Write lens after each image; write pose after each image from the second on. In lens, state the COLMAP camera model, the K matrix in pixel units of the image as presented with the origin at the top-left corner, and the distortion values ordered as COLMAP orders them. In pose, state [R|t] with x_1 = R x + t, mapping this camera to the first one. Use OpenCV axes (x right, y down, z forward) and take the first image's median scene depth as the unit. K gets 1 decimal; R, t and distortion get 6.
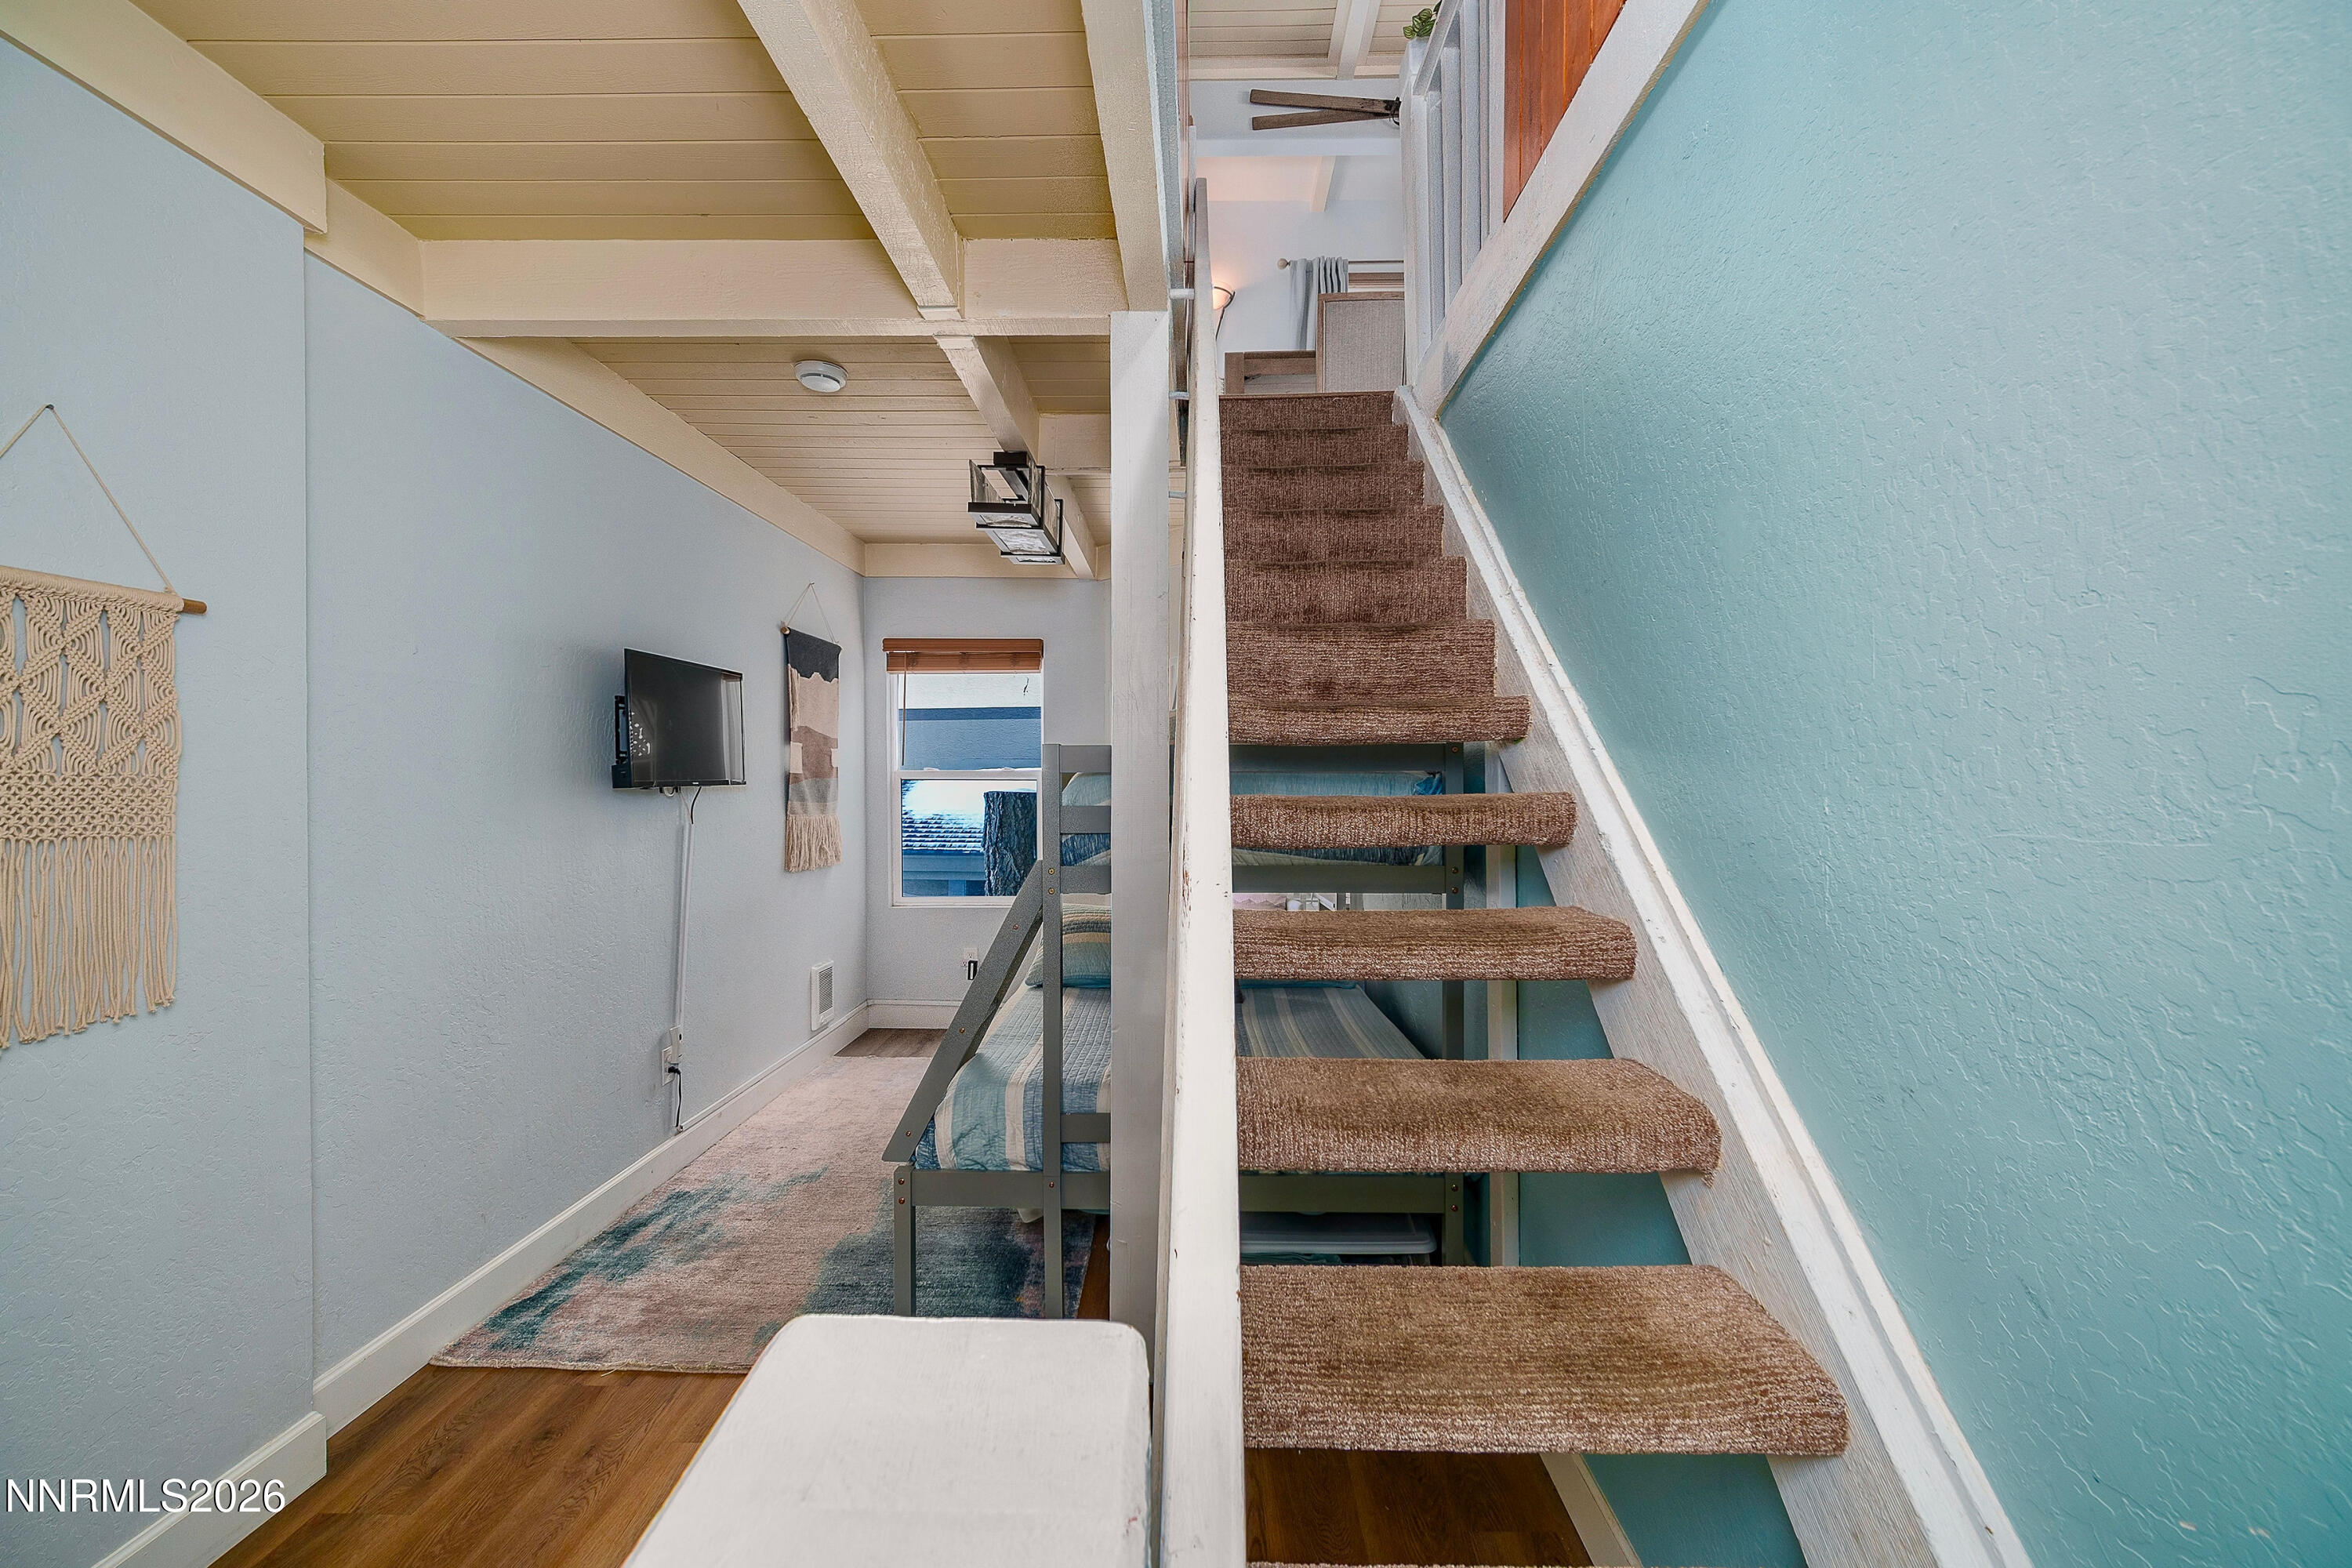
lens RADIAL K [[948.9, 0, 1183.7], [0, 948.9, 799.3], [0, 0, 1]] dist [-0.001470, 0.000449]
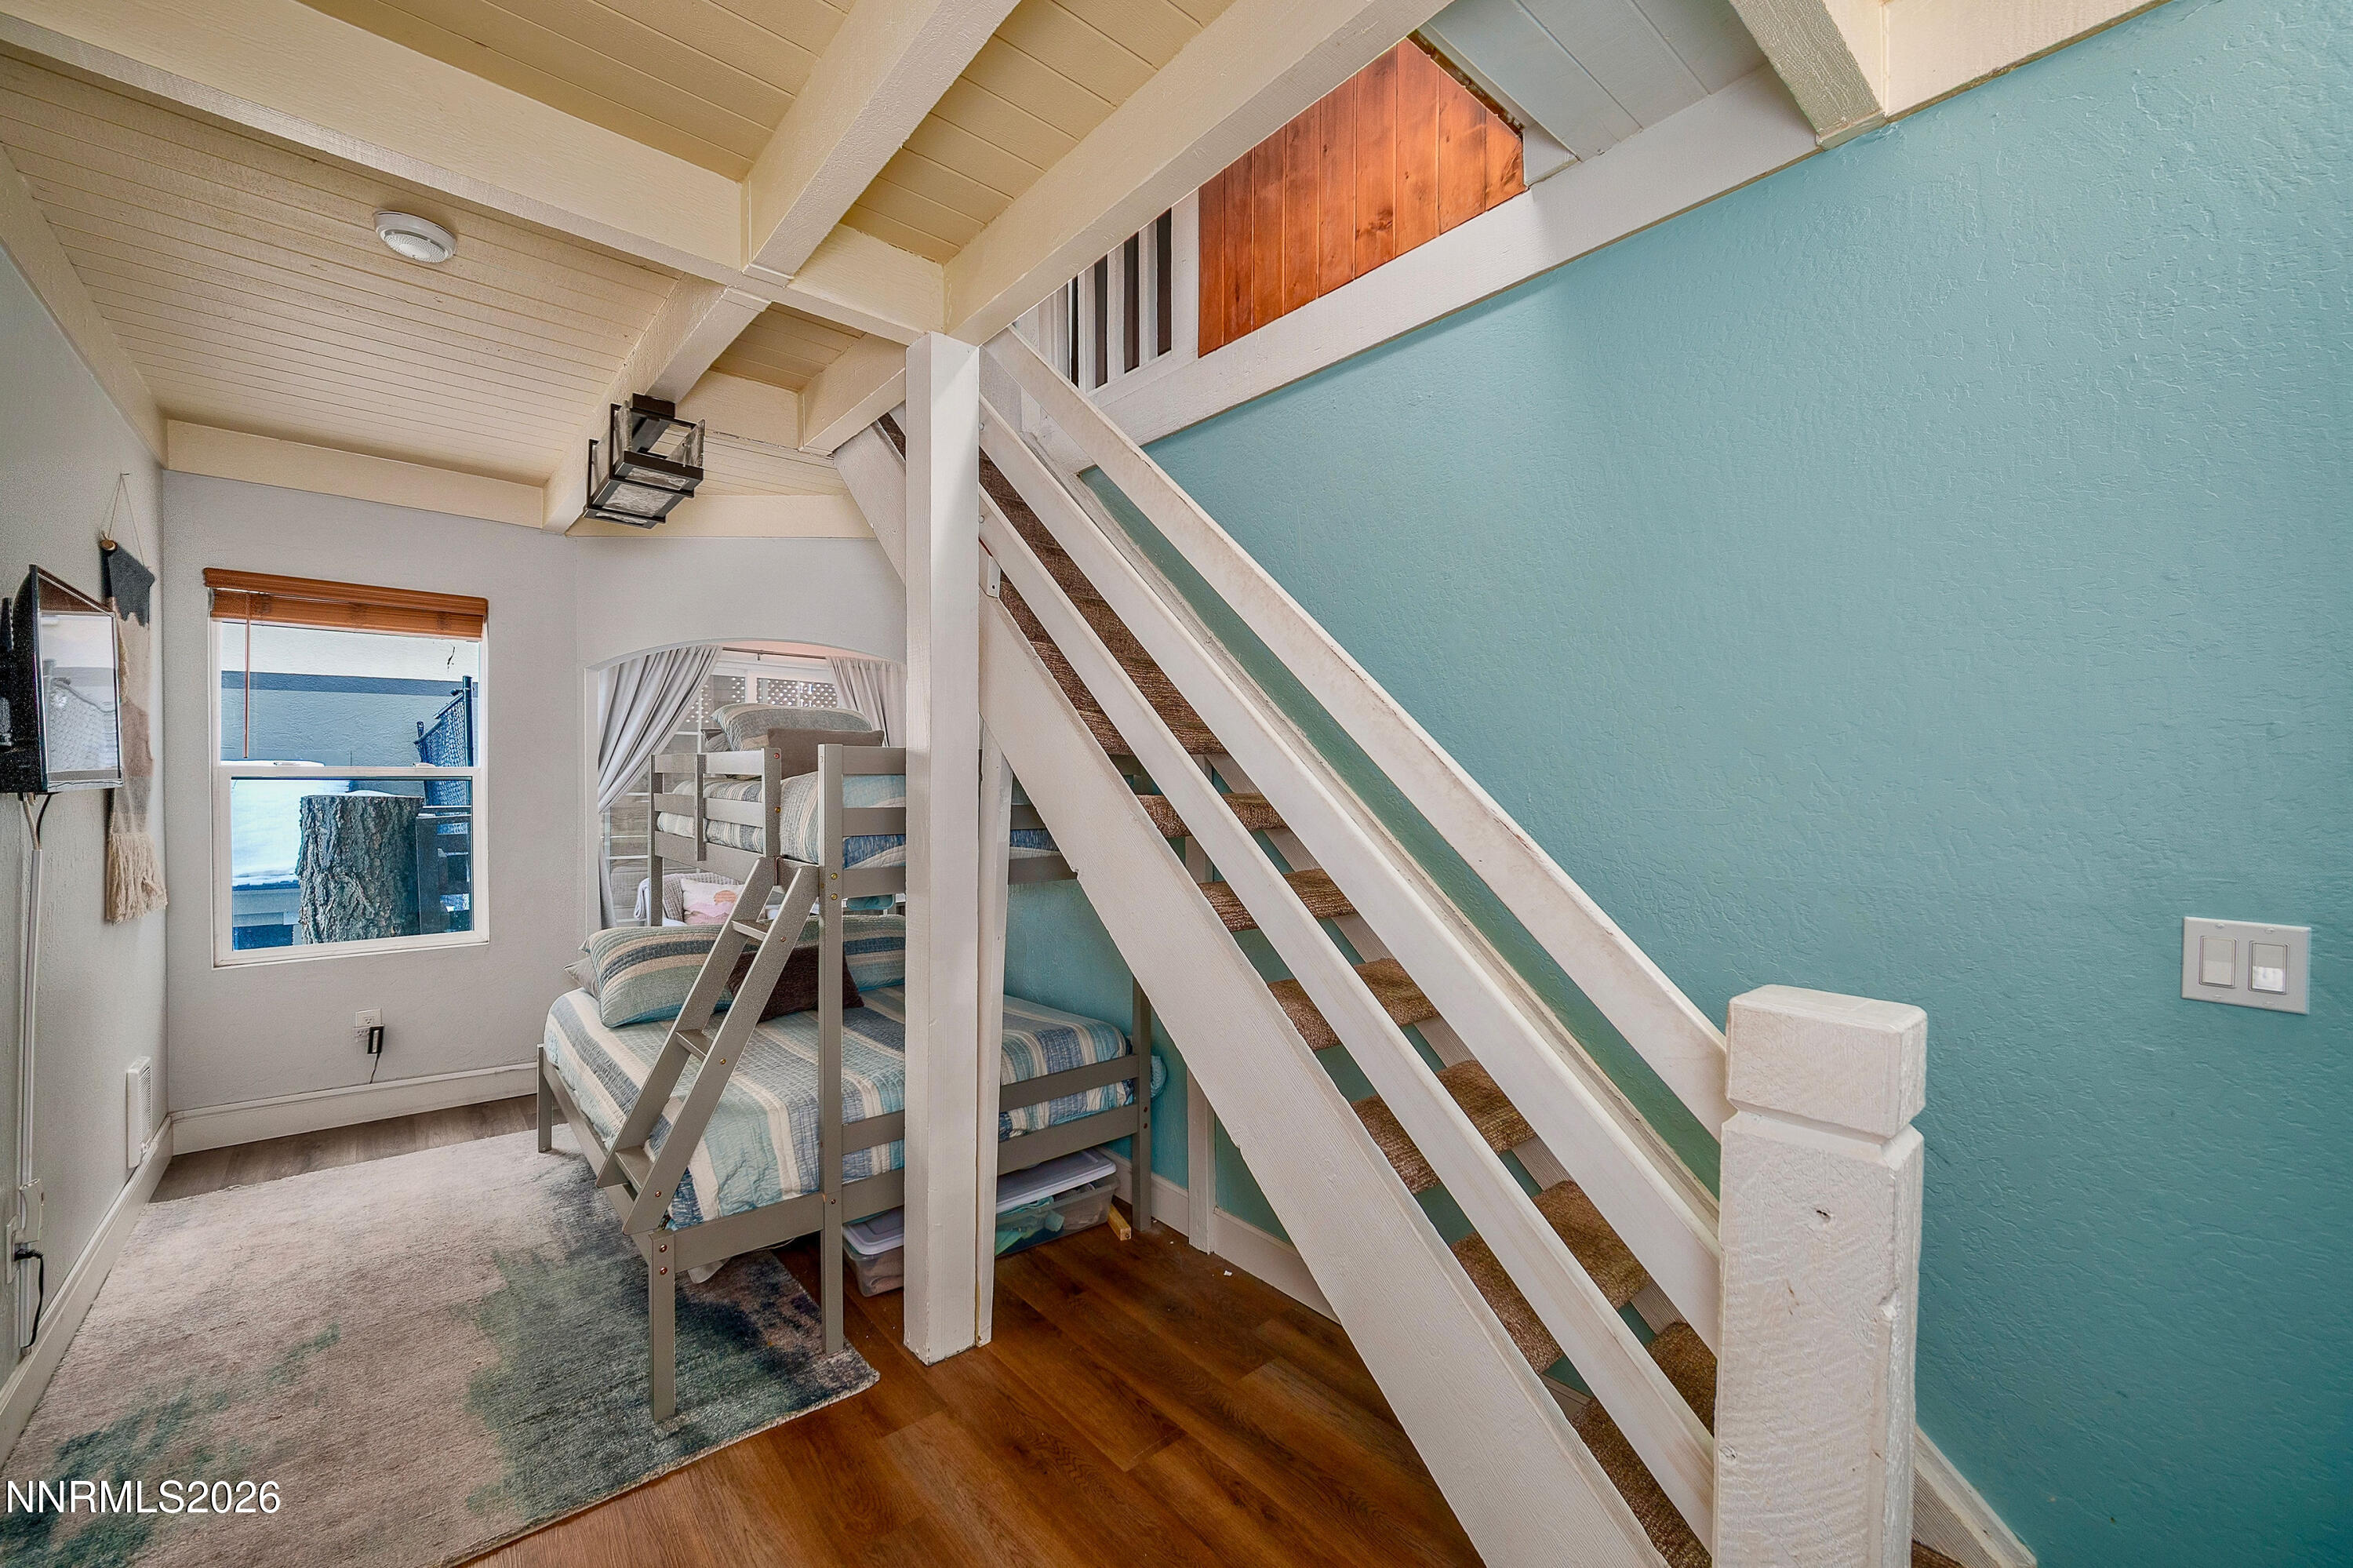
lens RADIAL K [[941.1, 0, 1267.6], [0, 941.1, 802.9], [0, 0, 1]] dist [-0.000607, 0.000364]
pose [[0.713646, -0.014070, 0.700366, -0.291396], [0.011167, 0.999900, 0.008708, -0.001352], [-0.700418, 0.001607, 0.713731, 0.003928]]
